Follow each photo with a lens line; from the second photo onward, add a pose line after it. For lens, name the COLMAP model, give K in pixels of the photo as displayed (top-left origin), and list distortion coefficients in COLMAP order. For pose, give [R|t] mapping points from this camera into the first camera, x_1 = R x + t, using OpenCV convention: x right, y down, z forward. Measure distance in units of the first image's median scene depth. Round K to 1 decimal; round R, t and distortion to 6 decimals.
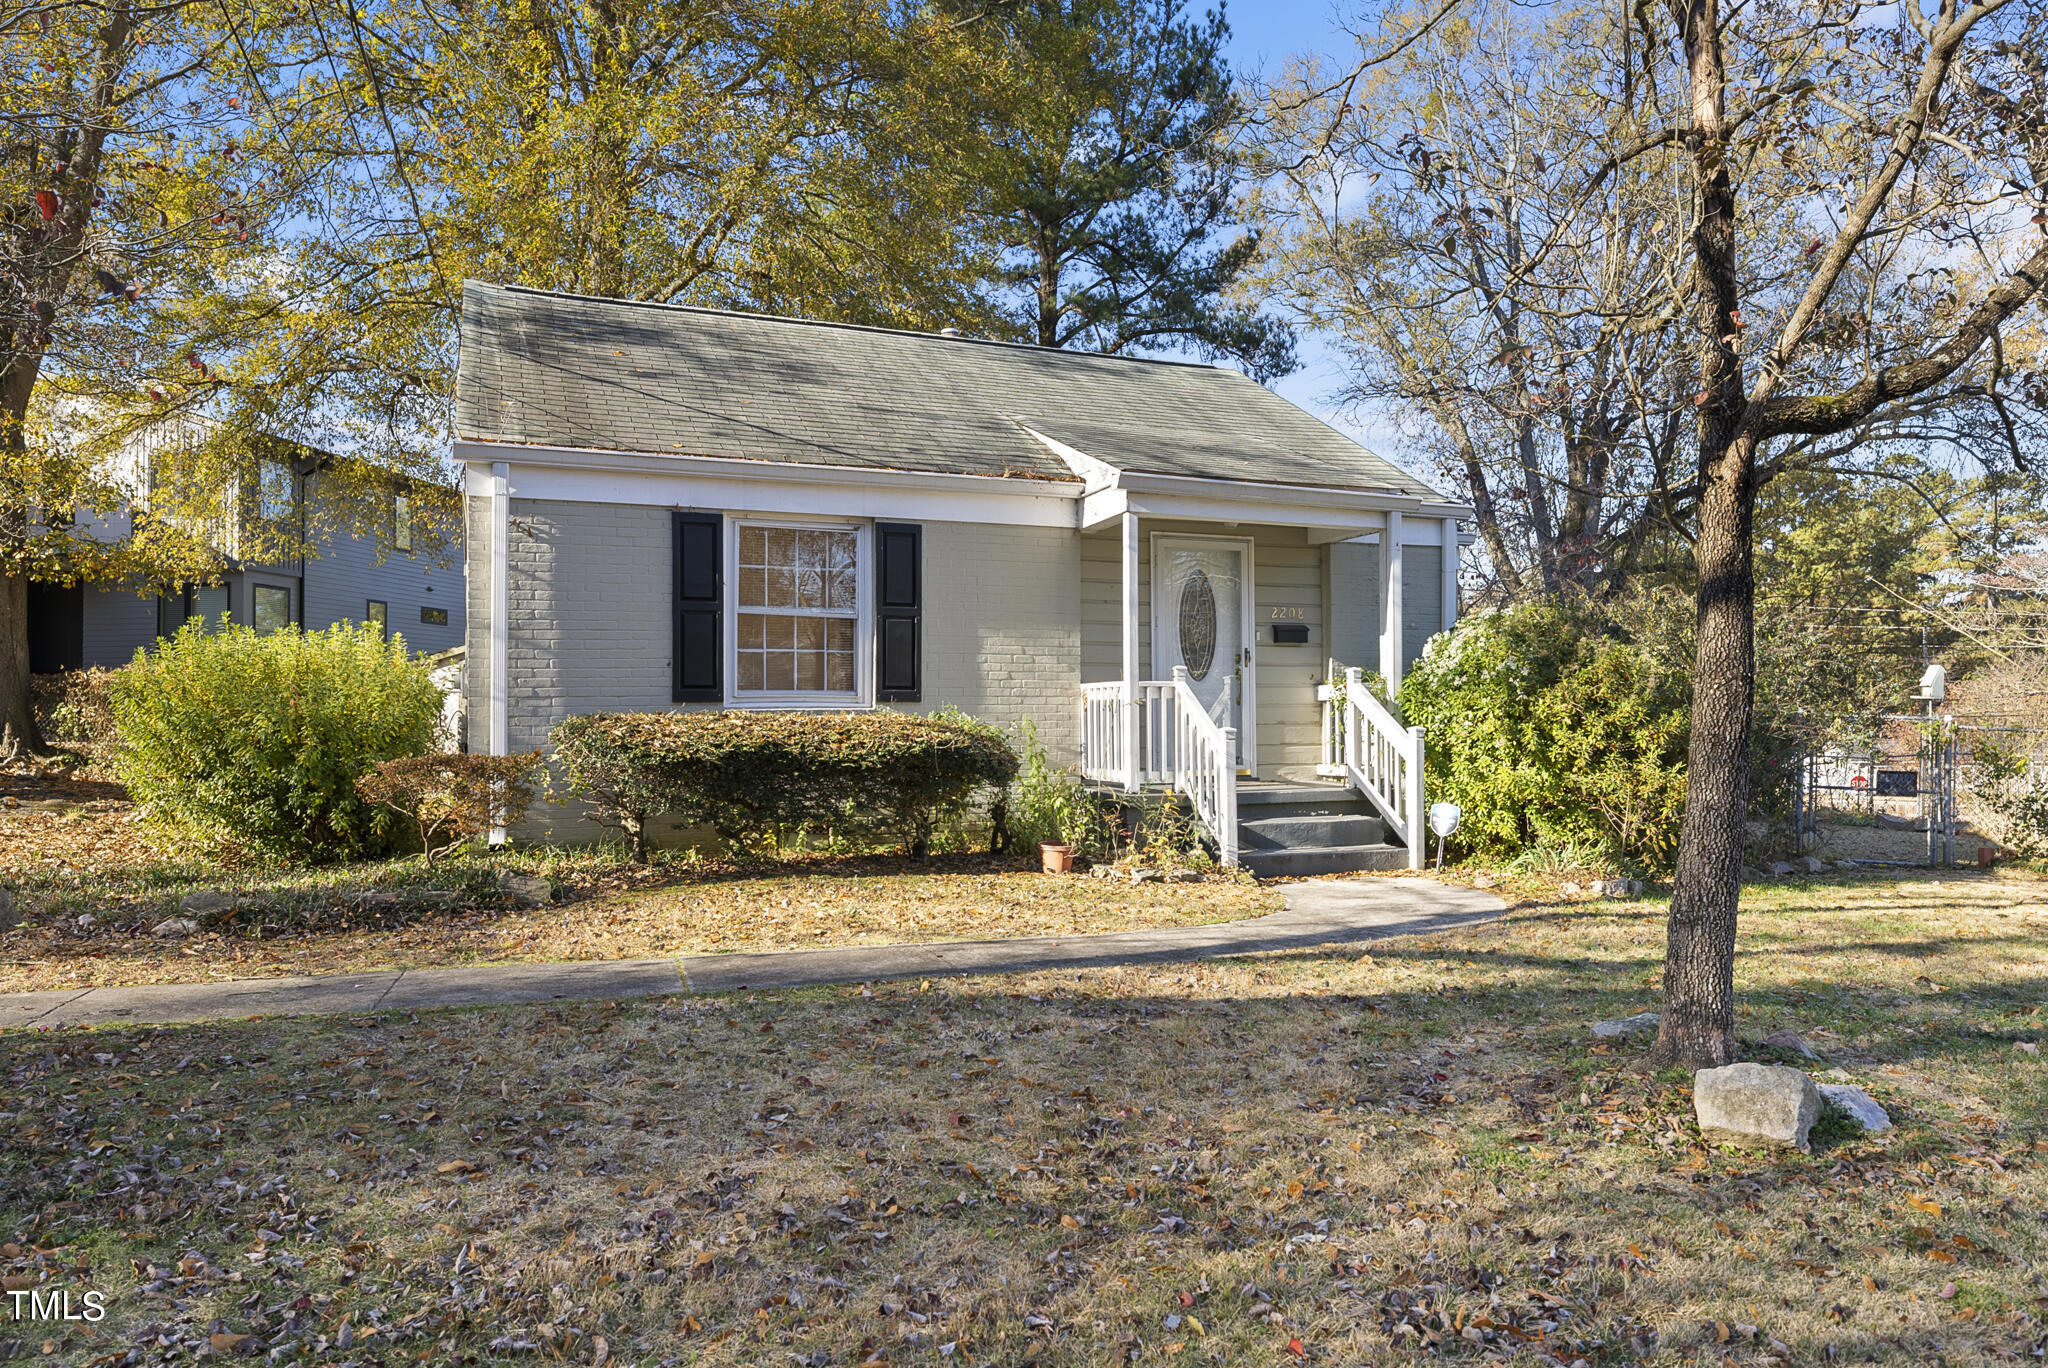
lens RADIAL K [[1329.1, 0, 1026.5], [0, 1329.1, 689.7], [0, 0, 1]] dist [0.000558, 0.000278]
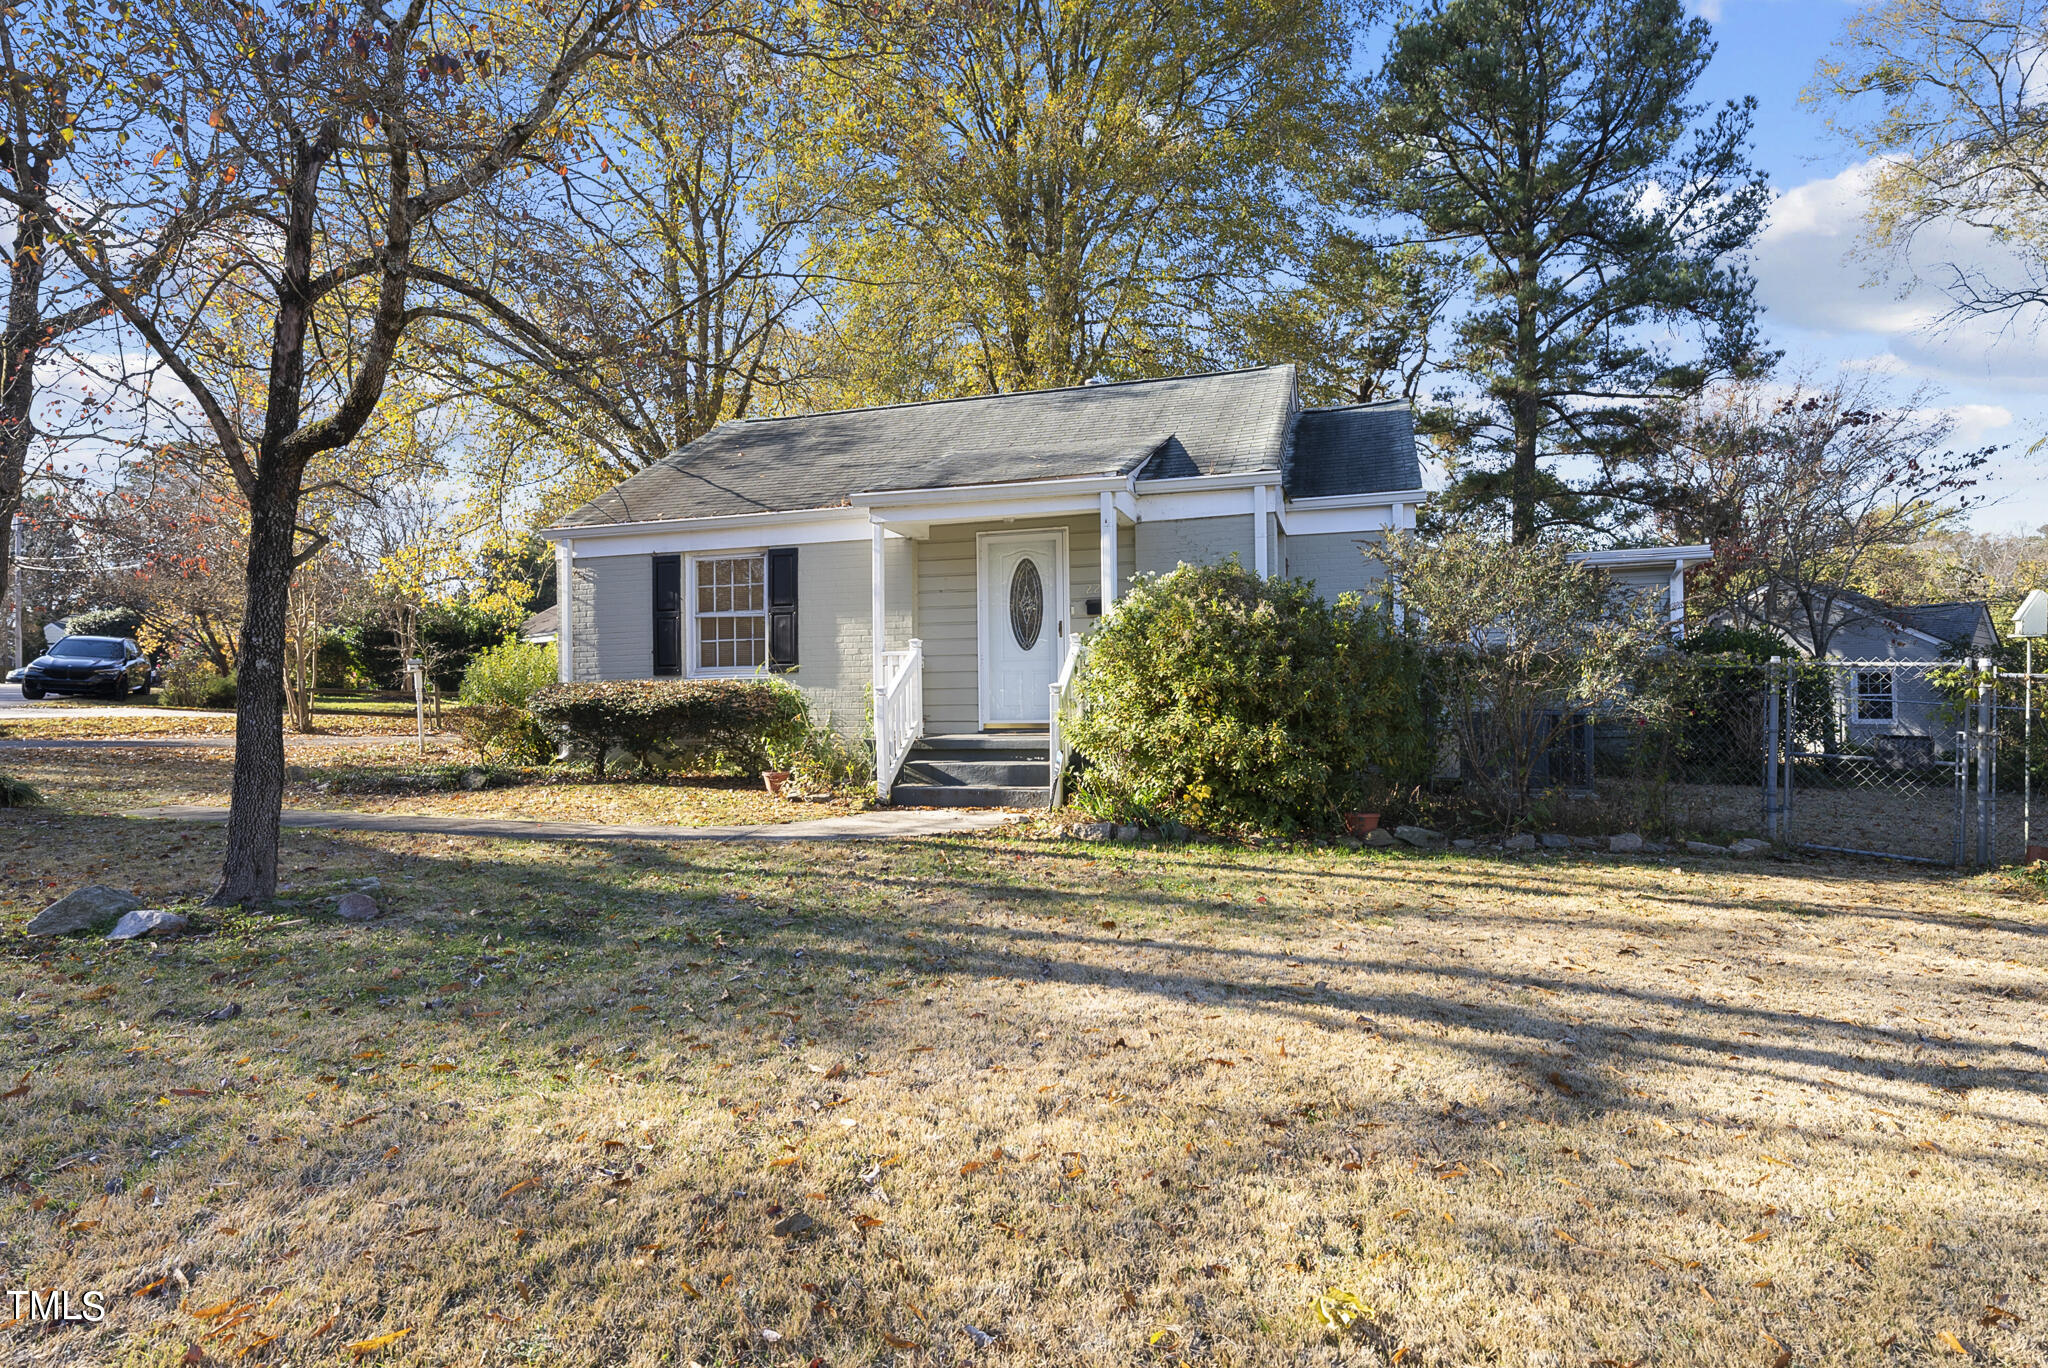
lens RADIAL K [[1053.4, 0, 1037.1], [0, 1053.4, 686.7], [0, 0, 1]] dist [0.004100, -0.001161]
pose [[0.771433, -0.014403, -0.636148, 0.845606], [0.020989, 0.999776, 0.002816, 0.027363], [0.635965, -0.015525, 0.771562, 0.292115]]
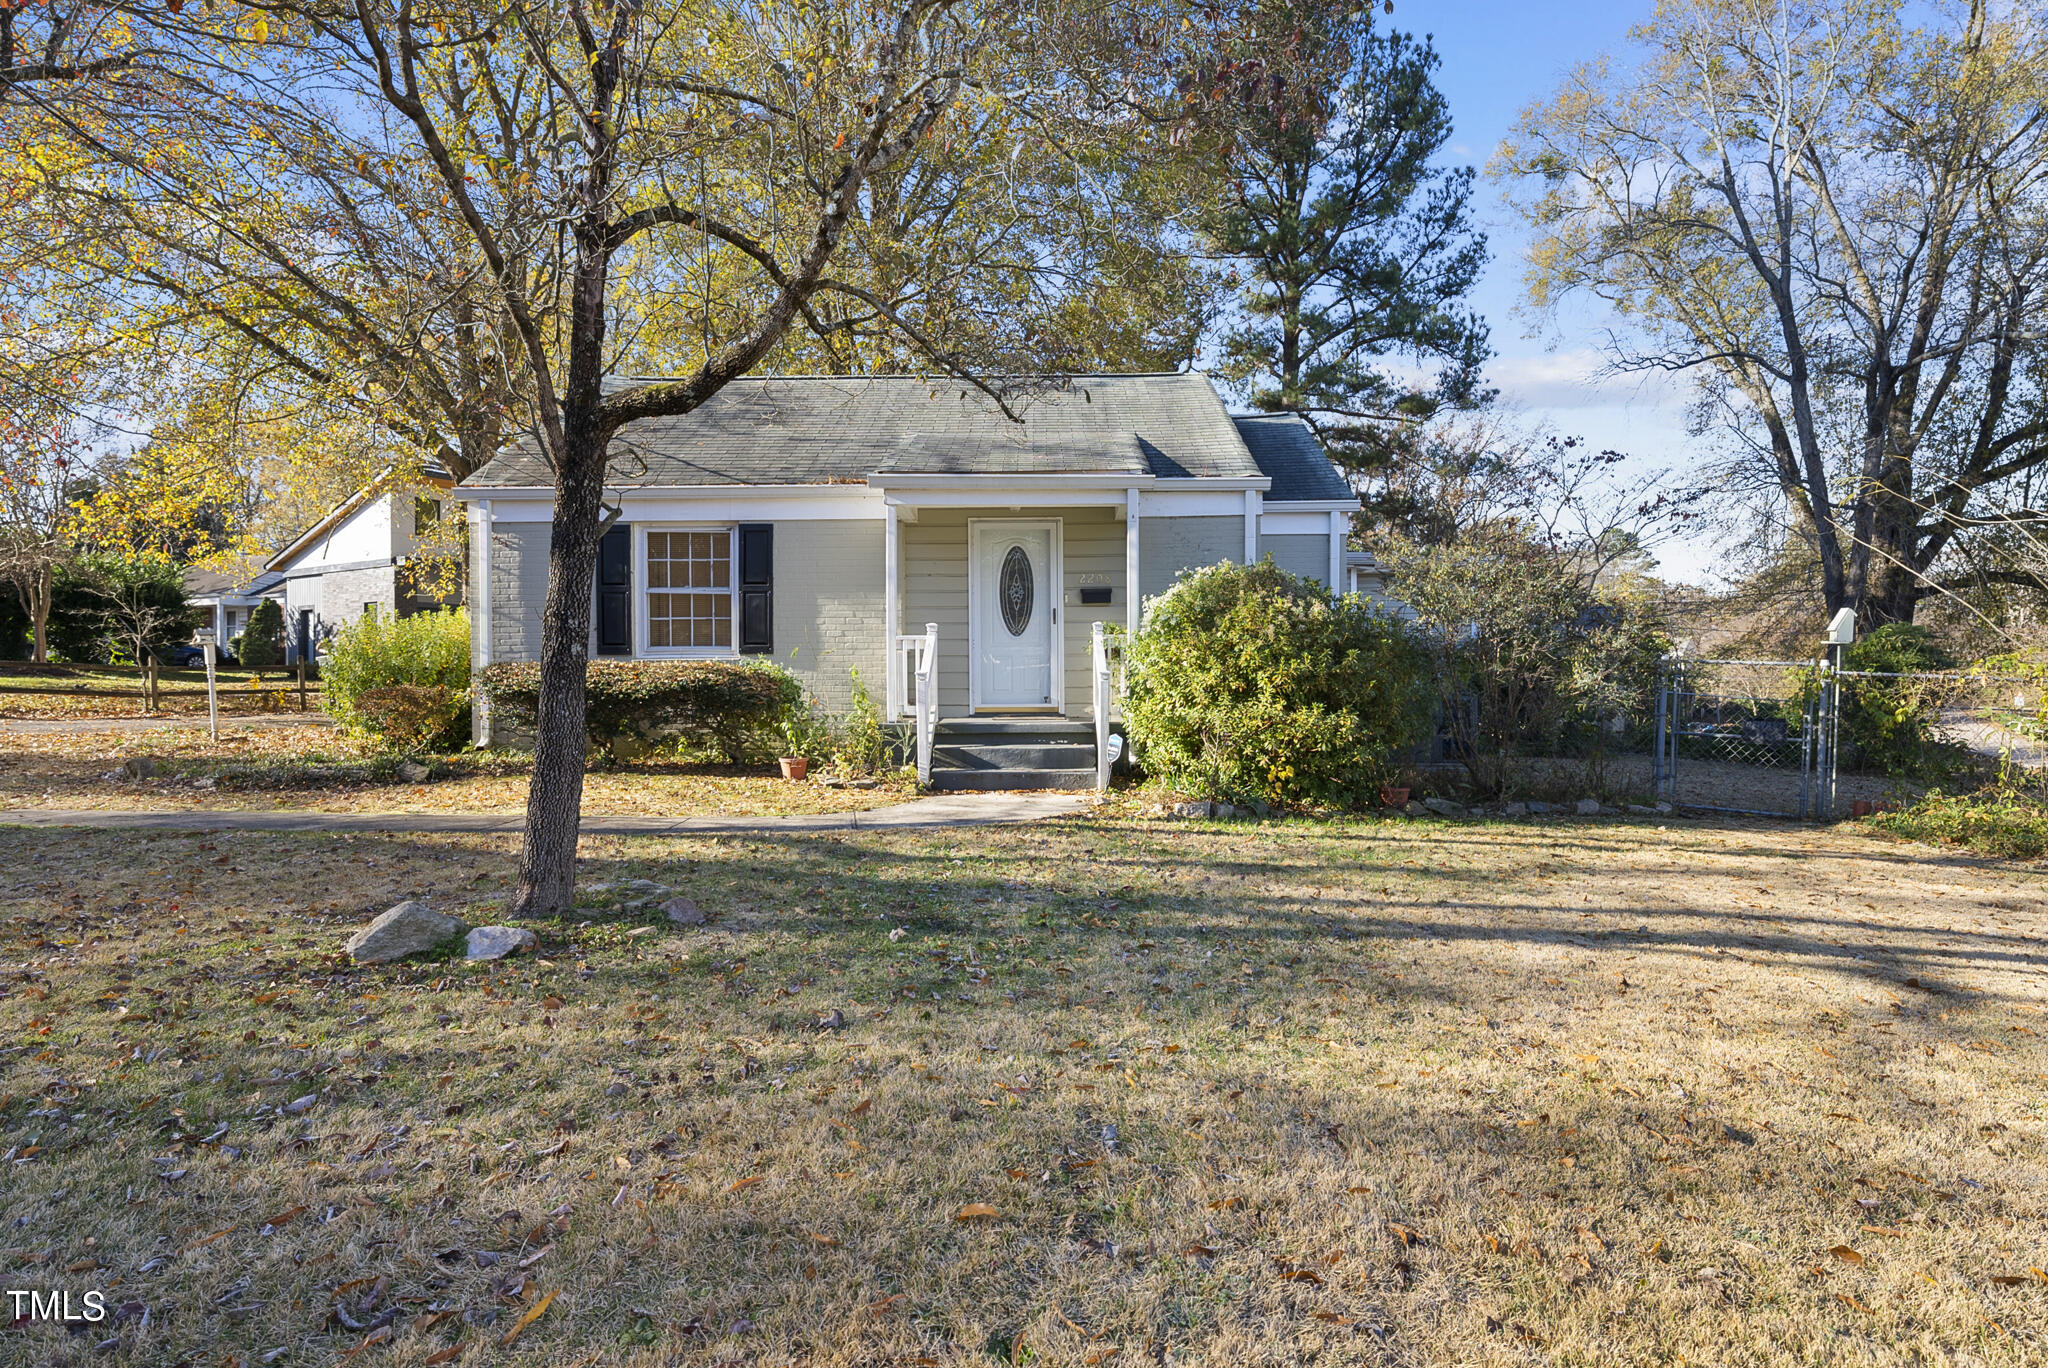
lens RADIAL K [[1053.4, 0, 1033.8], [0, 1053.4, 688.4], [0, 0, 1]] dist [0.004100, -0.001161]
pose [[0.919651, 0.004023, -0.392715, 0.600387], [0.008285, 0.999526, 0.029642, 0.015198], [0.392649, -0.030514, 0.919182, 0.105447]]
